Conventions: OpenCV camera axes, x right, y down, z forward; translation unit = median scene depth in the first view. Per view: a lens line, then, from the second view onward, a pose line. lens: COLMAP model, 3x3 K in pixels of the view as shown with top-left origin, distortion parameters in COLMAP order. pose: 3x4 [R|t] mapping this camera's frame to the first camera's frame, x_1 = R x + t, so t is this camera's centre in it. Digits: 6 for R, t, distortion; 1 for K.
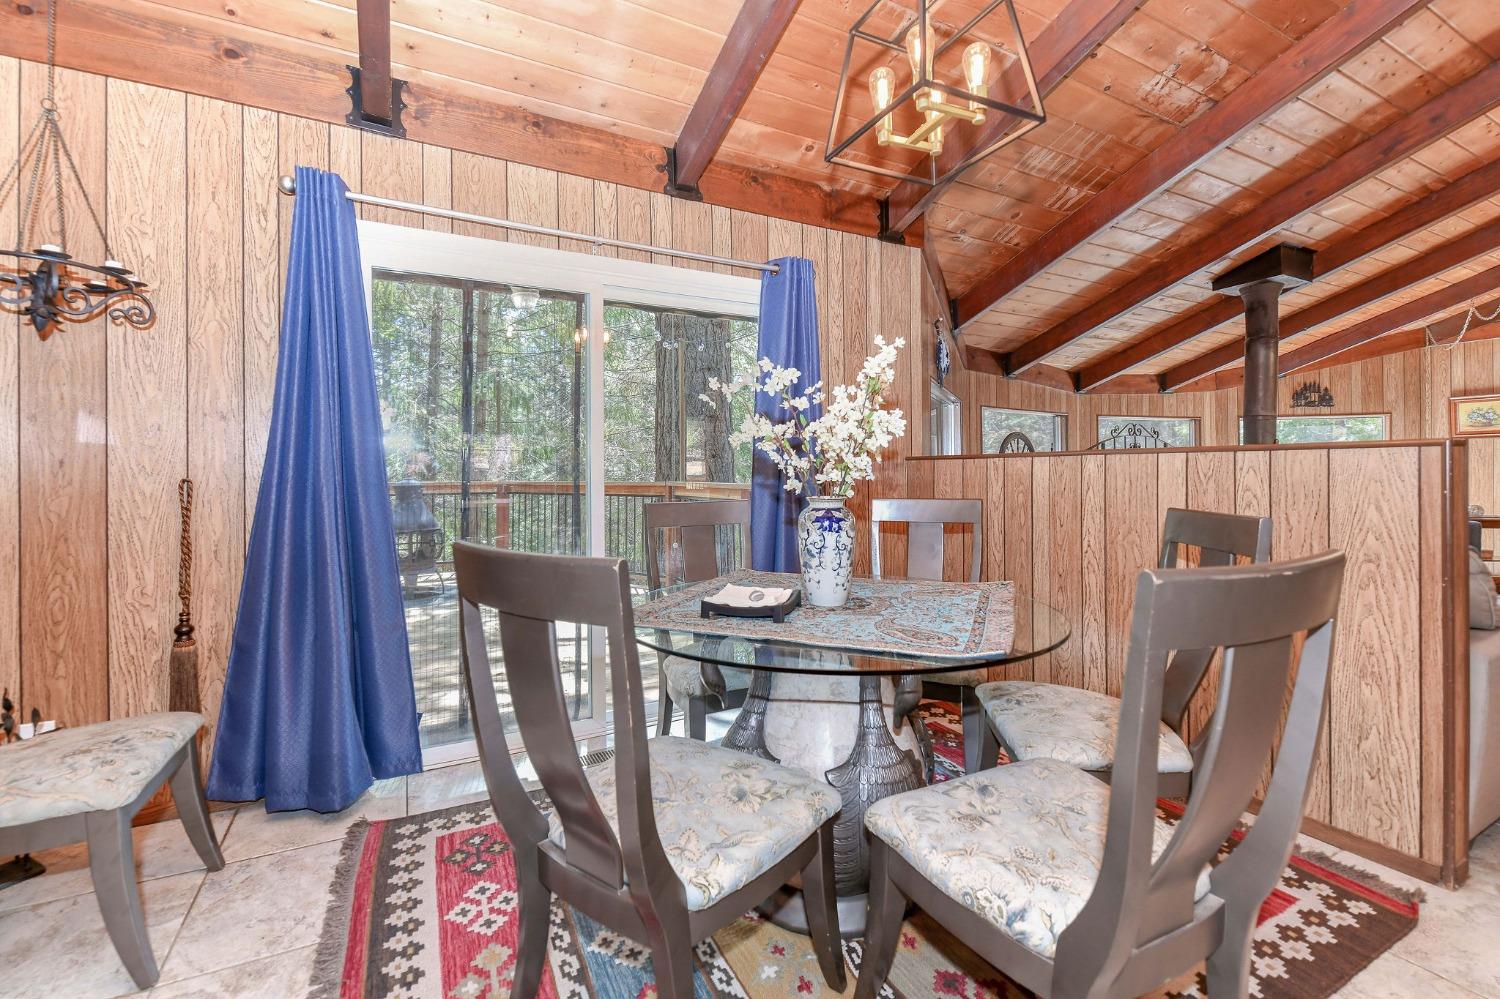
lens RADIAL K [[655.0, 0, 742.9], [0, 655.0, 469.4], [0, 0, 1]] dist [0.005443, -0.007352]
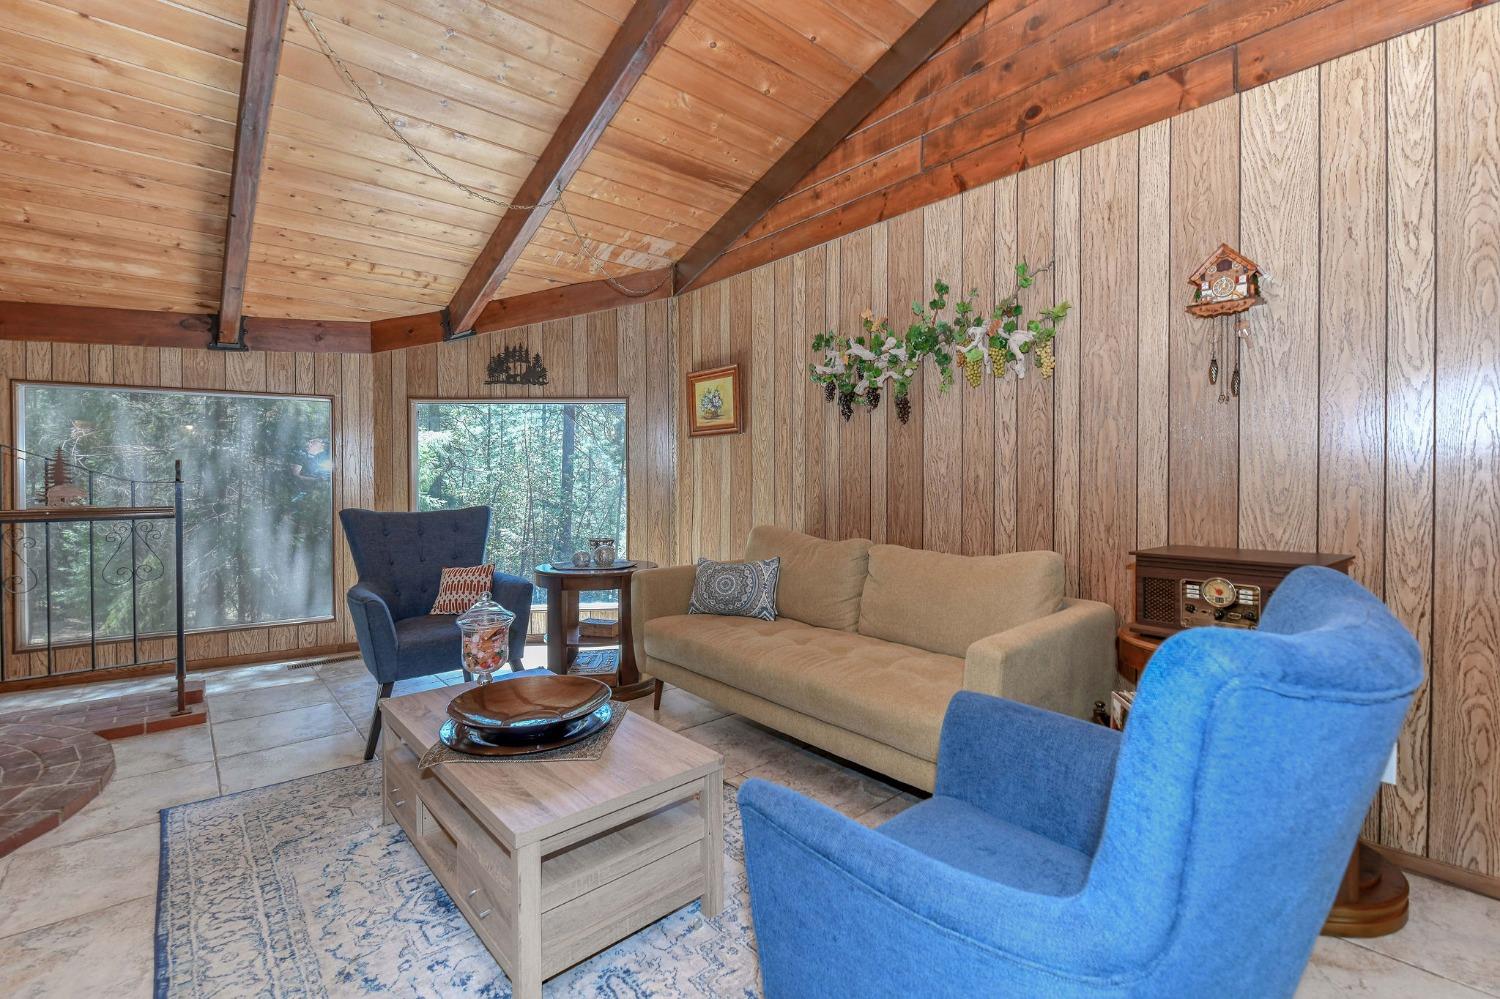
lens RADIAL K [[655.0, 0, 745.9], [0, 655.0, 486.8], [0, 0, 1]] dist [0.005443, -0.007352]
pose [[0.972888, 0.002140, 0.231266, 2.102515], [-0.005791, 0.999869, 0.015111, -0.015630], [-0.231203, -0.016041, 0.972773, 0.735692]]
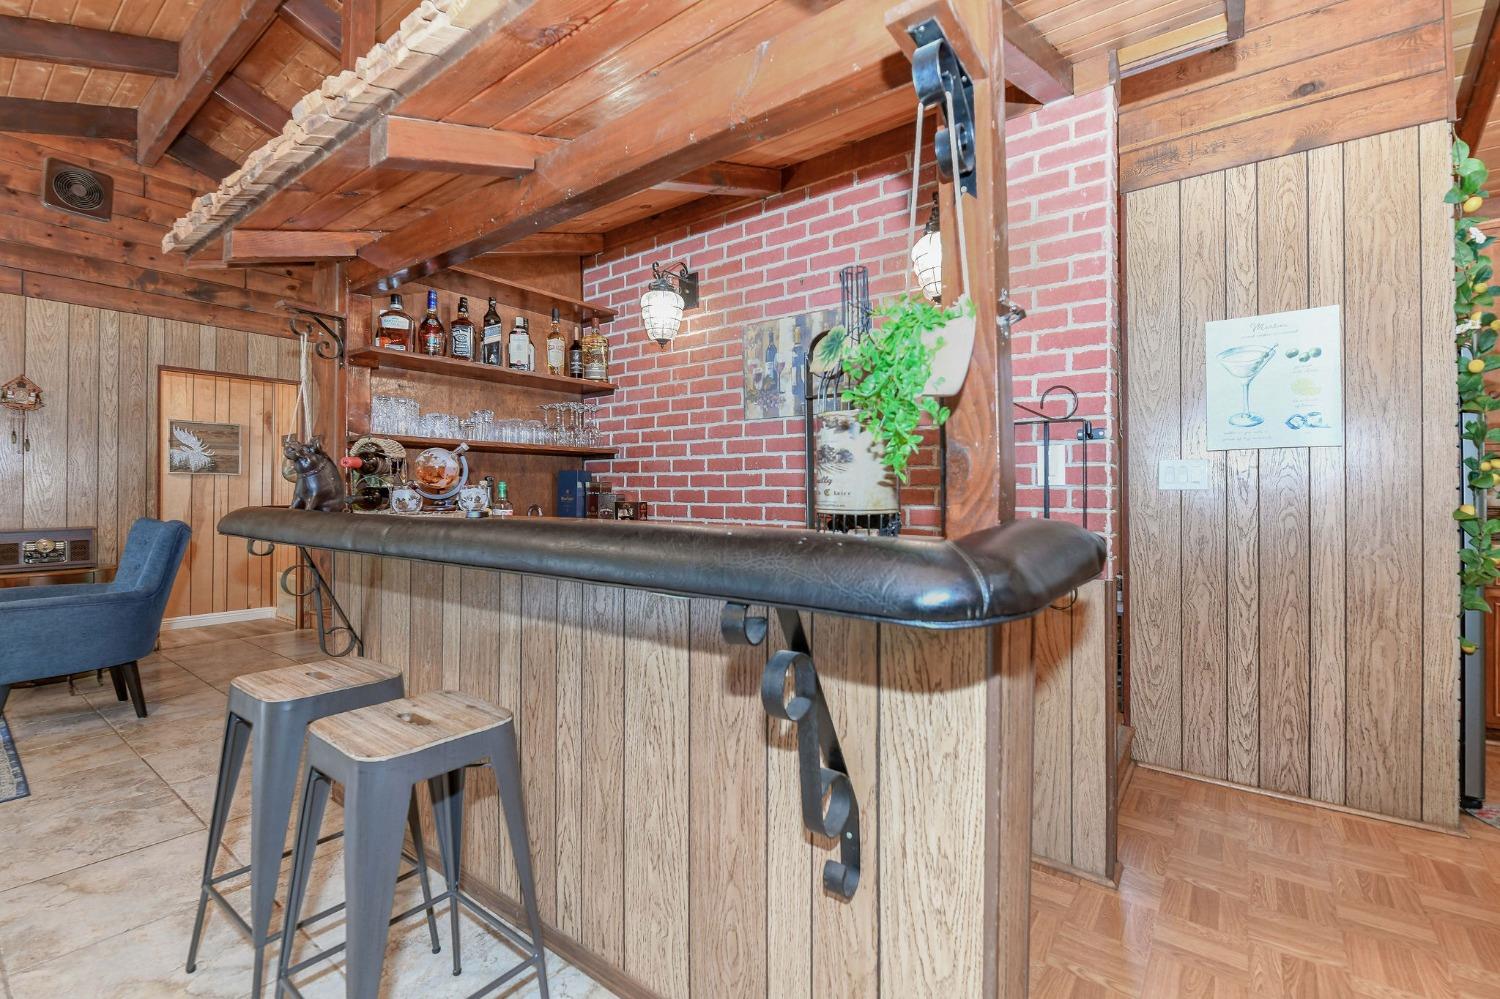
lens RADIAL K [[655.0, 0, 741.3], [0, 655.0, 493.8], [0, 0, 1]] dist [0.005443, -0.007352]
pose [[-0.417654, 0.008279, 0.908569, 0.954436], [-0.002401, 0.999945, -0.010215, -0.005967], [-0.908603, -0.006448, -0.417611, 0.512754]]
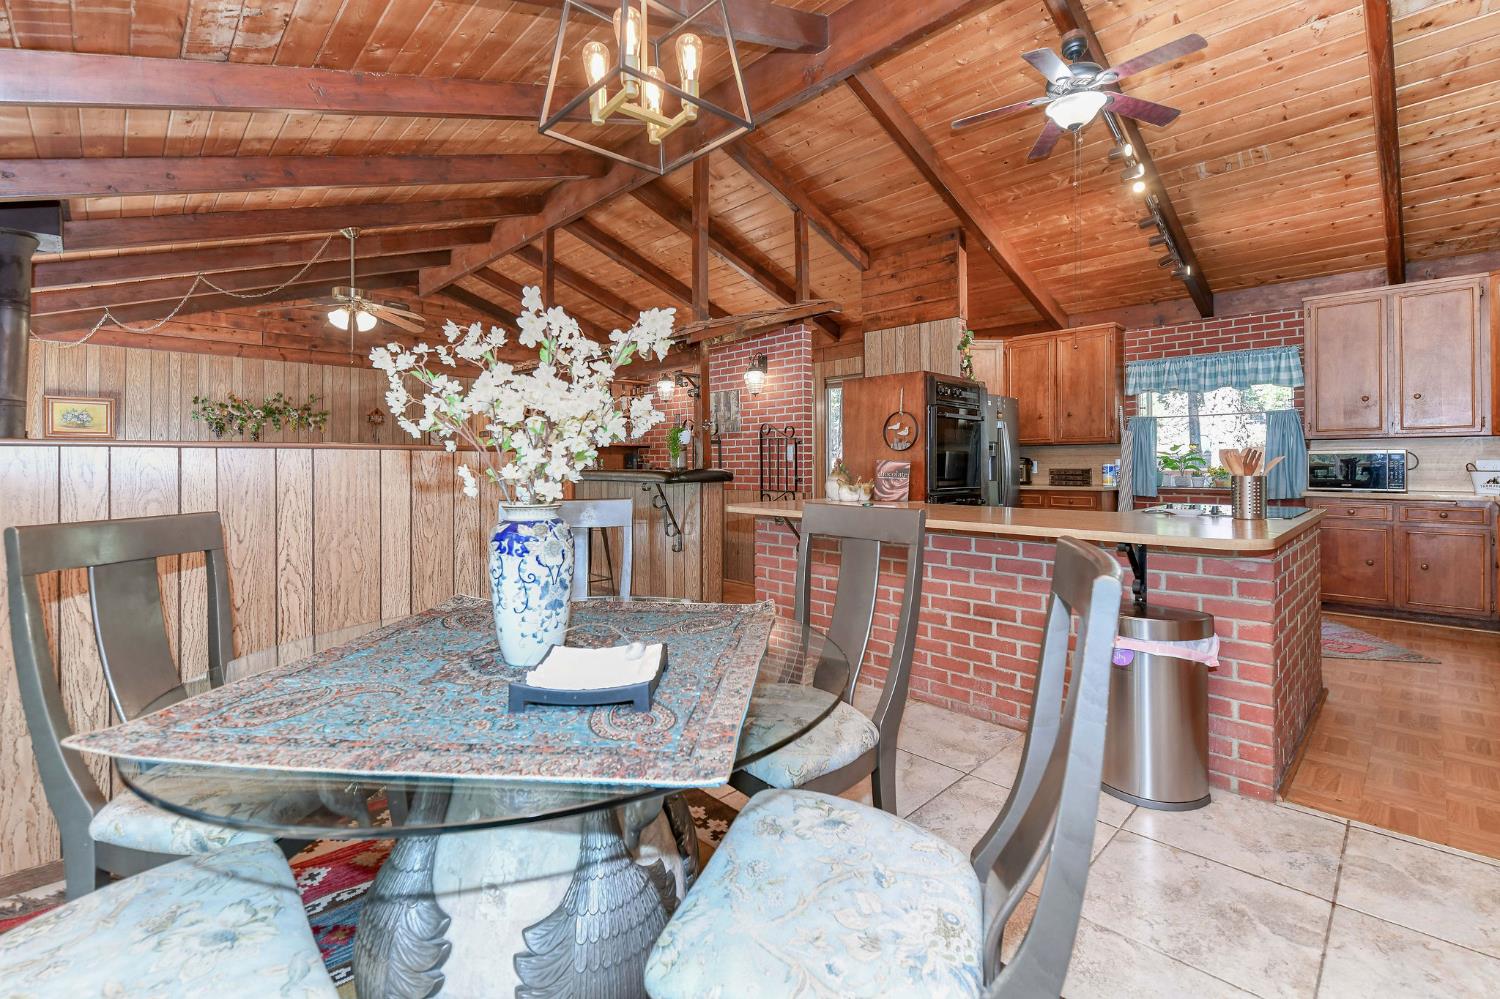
lens RADIAL K [[655.0, 0, 755.9], [0, 655.0, 462.8], [0, 0, 1]] dist [0.005443, -0.007352]
pose [[-0.282804, 0.008244, 0.959142, -0.344231], [-0.000166, 0.999963, -0.008644, 0.000193], [-0.959178, -0.002604, -0.282792, 0.527337]]
